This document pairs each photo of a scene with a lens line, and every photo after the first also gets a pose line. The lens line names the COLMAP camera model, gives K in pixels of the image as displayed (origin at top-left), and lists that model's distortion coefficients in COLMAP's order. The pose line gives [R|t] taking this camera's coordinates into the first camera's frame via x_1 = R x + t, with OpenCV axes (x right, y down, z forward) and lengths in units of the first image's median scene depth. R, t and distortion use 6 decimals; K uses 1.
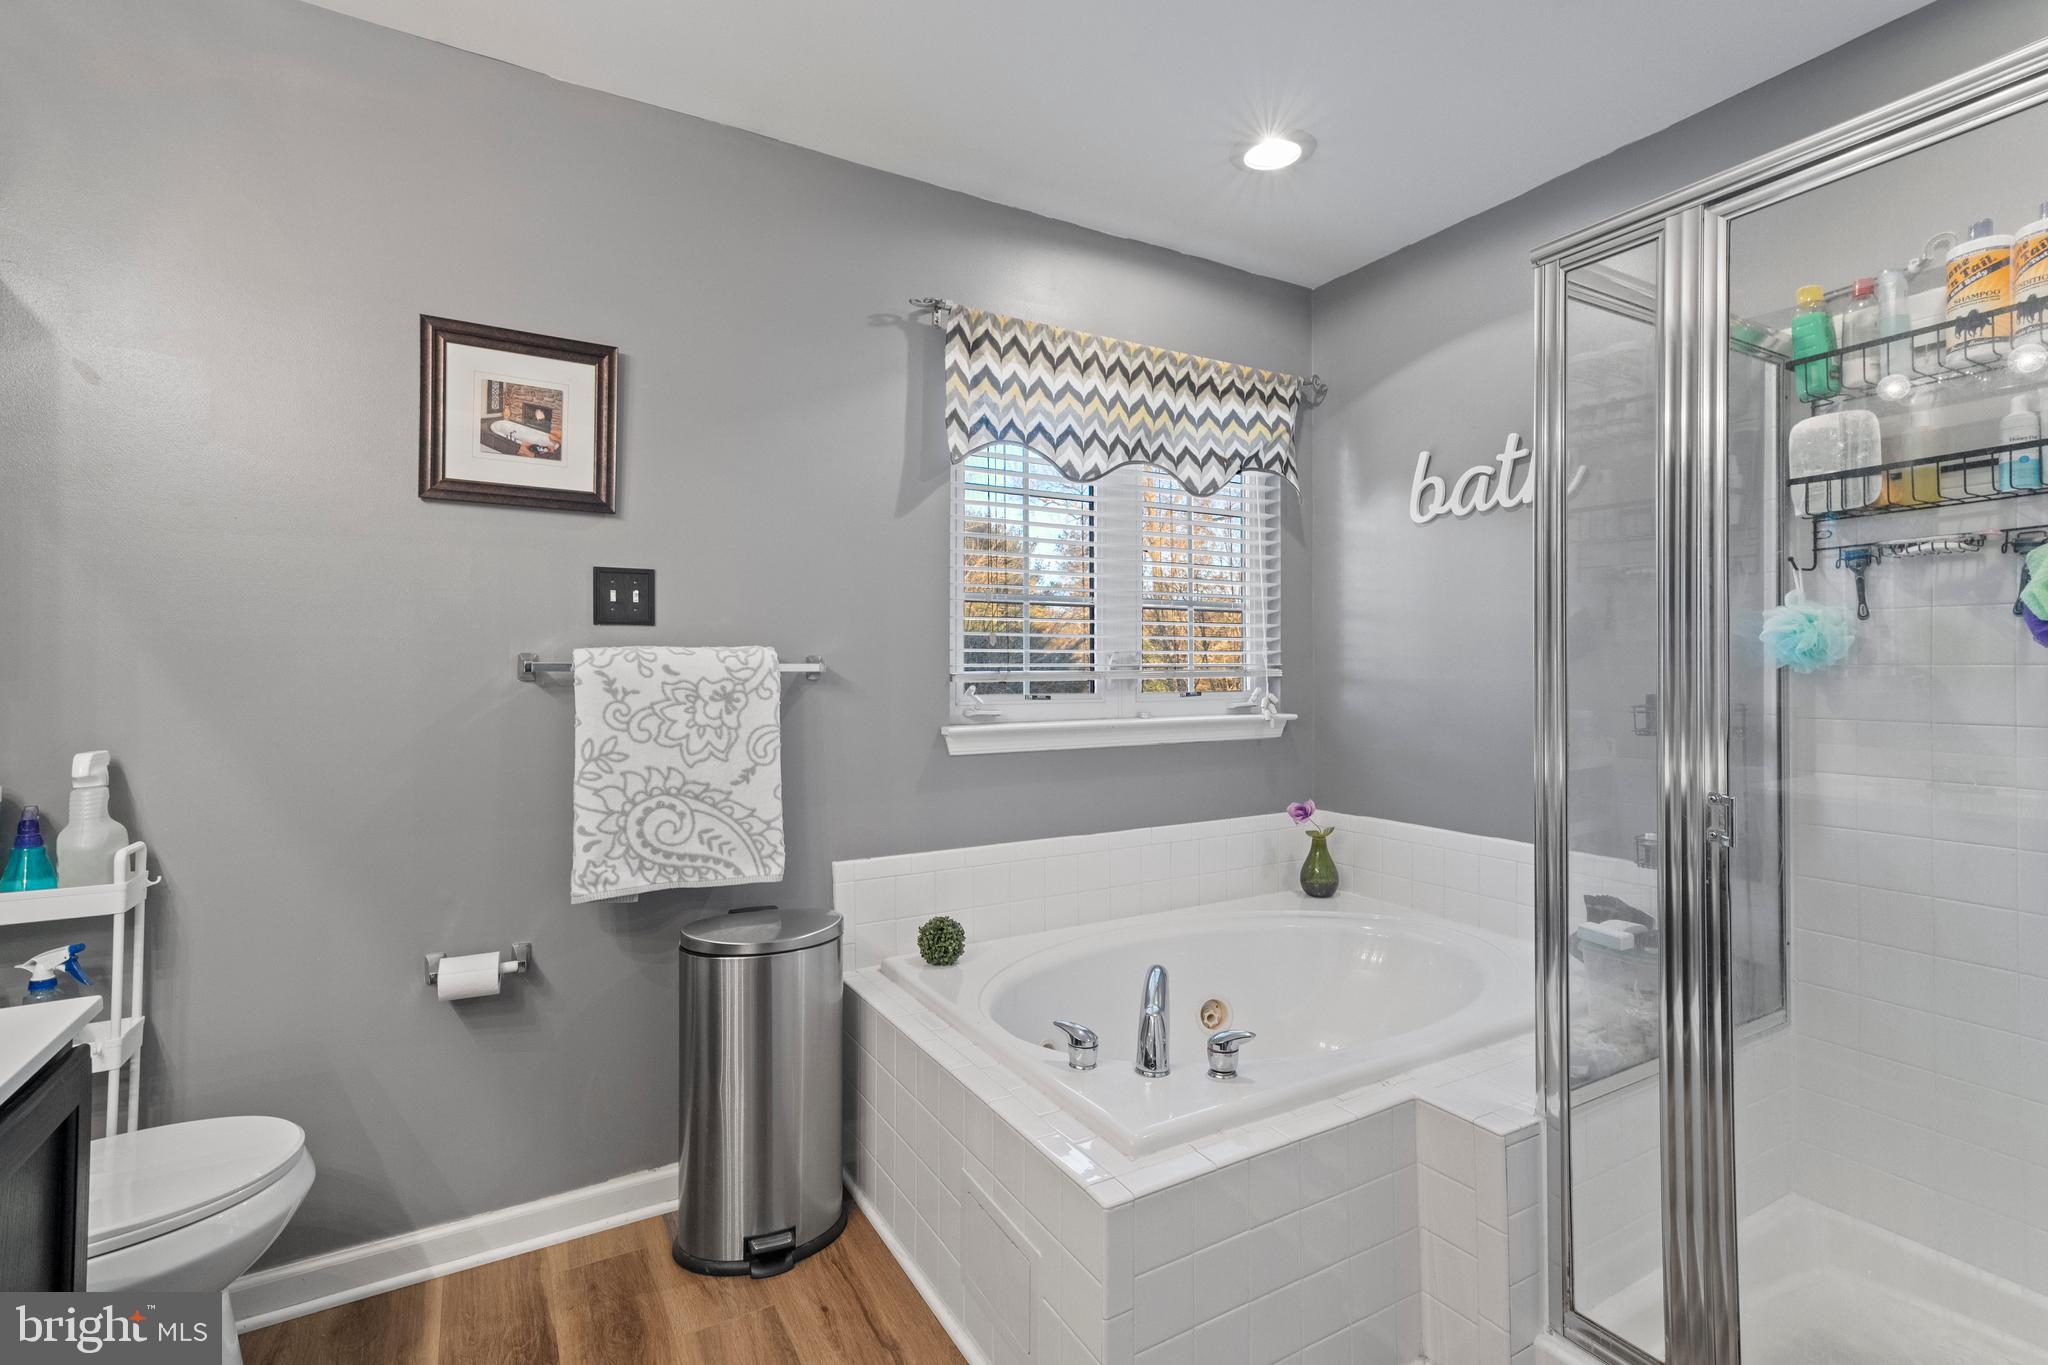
lens RADIAL K [[936.2, 0, 1032.7], [0, 936.2, 678.1], [0, 0, 1]] dist [-0.033118, 0.006940]
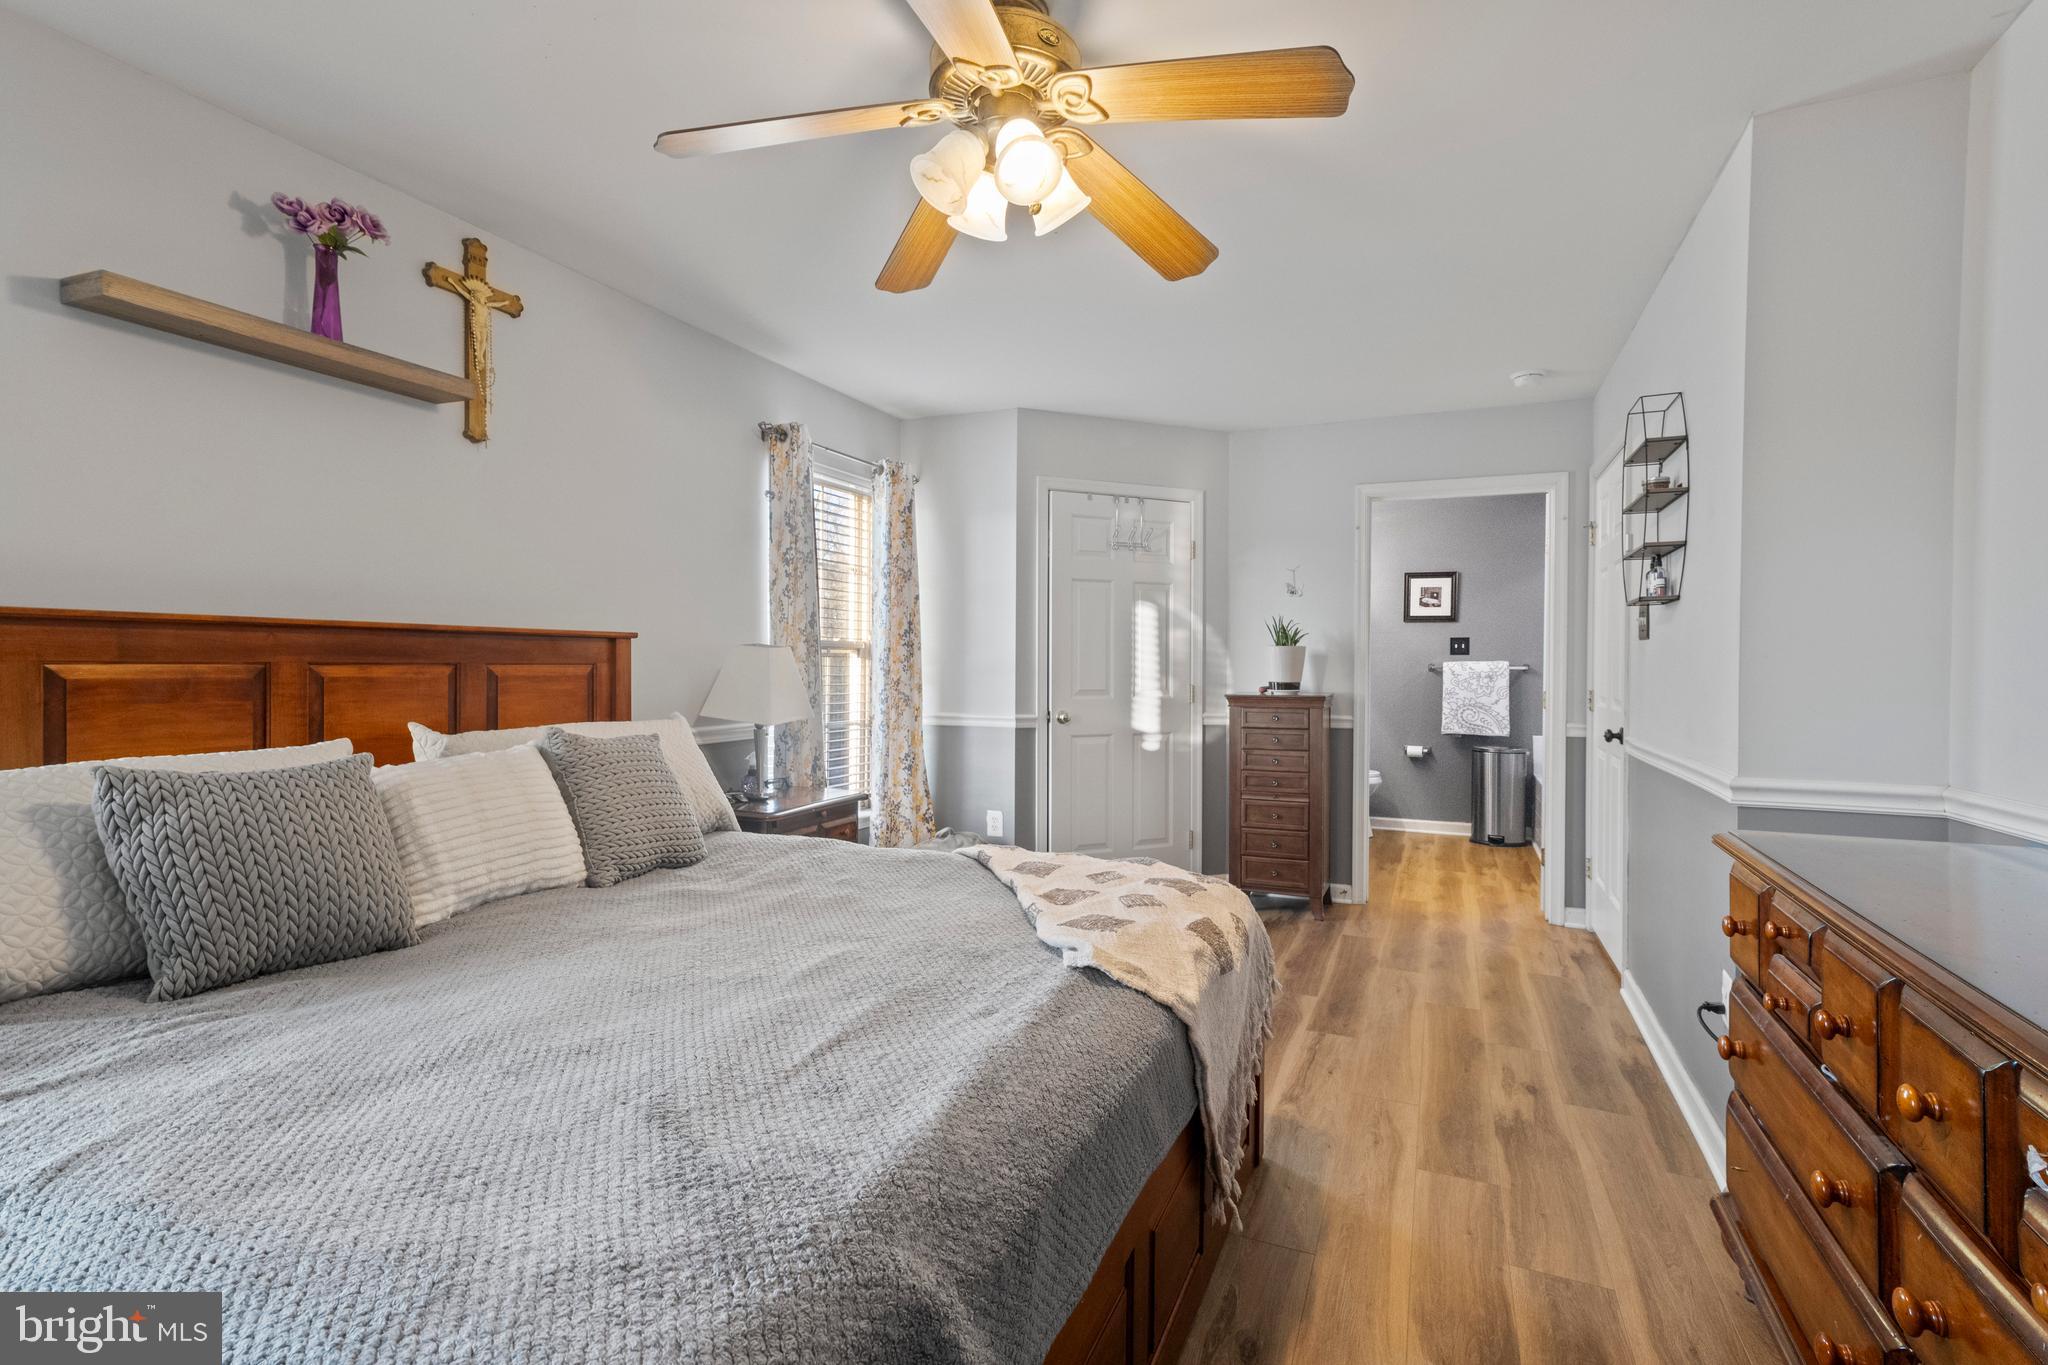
lens RADIAL K [[936.2, 0, 1031.6], [0, 936.2, 668.6], [0, 0, 1]] dist [-0.033118, 0.006940]
pose [[0.591122, 0.012914, -0.806479, 1.399115], [-0.003552, 0.999904, 0.013408, -0.049148], [0.806574, -0.005061, 0.591111, -2.299814]]
